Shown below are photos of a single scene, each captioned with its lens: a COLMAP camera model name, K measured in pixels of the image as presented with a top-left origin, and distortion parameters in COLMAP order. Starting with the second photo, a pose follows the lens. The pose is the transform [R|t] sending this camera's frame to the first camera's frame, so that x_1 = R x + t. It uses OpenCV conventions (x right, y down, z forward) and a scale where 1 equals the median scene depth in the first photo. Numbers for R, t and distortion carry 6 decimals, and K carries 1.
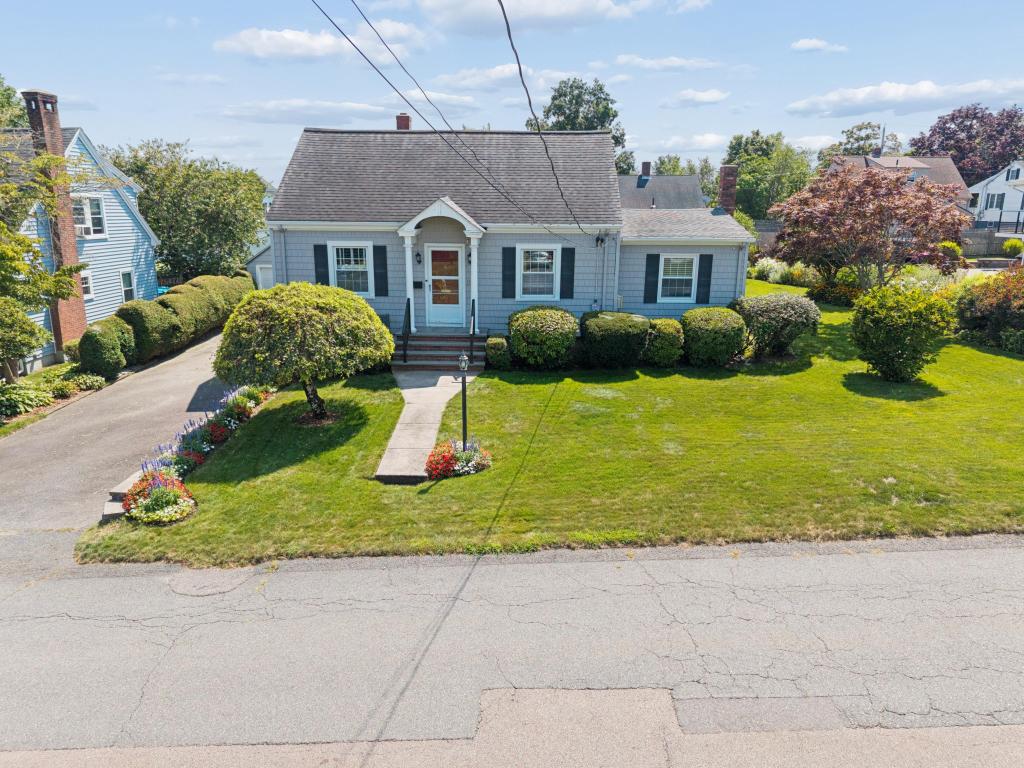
lens RADIAL K [[692.2, 0, 504.8], [0, 692.2, 384.6], [0, 0, 1]] dist [0.002699, 0.000034]
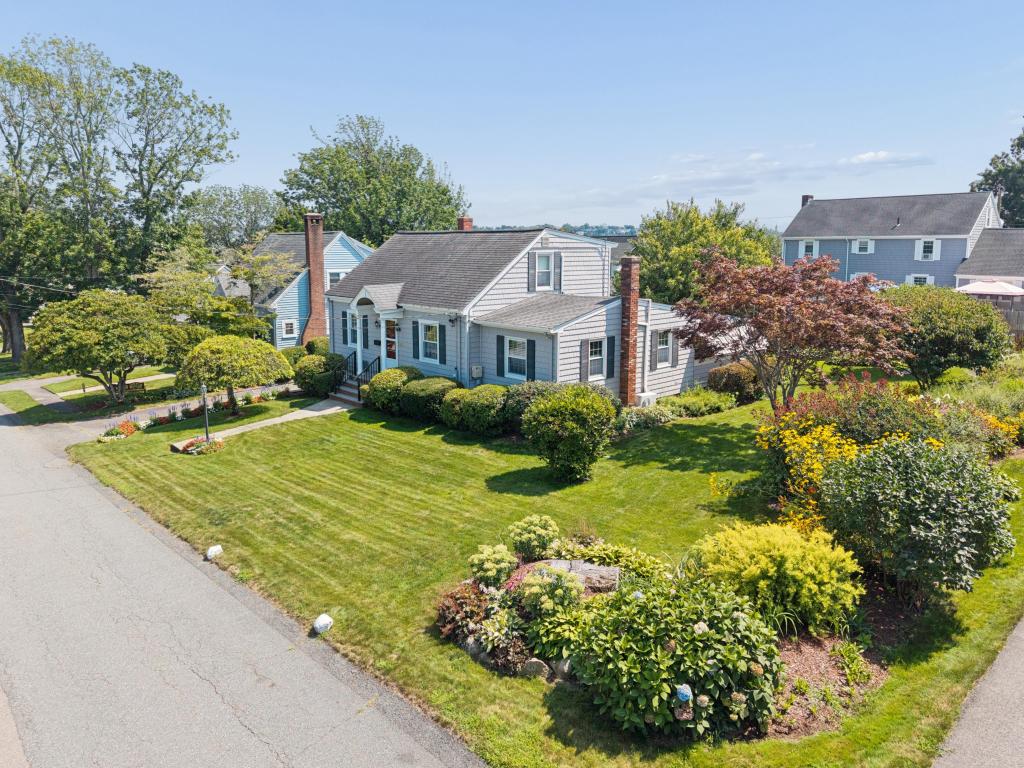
lens RADIAL K [[694.4, 0, 512.0], [0, 694.4, 384.0], [0, 0, 1]] dist [0.011506, -0.002892]
pose [[0.690859, 0.132987, -0.710653, 1.194053], [-0.174228, 0.984593, 0.014876, -0.142212], [0.701682, 0.113538, 0.703385, 0.215520]]
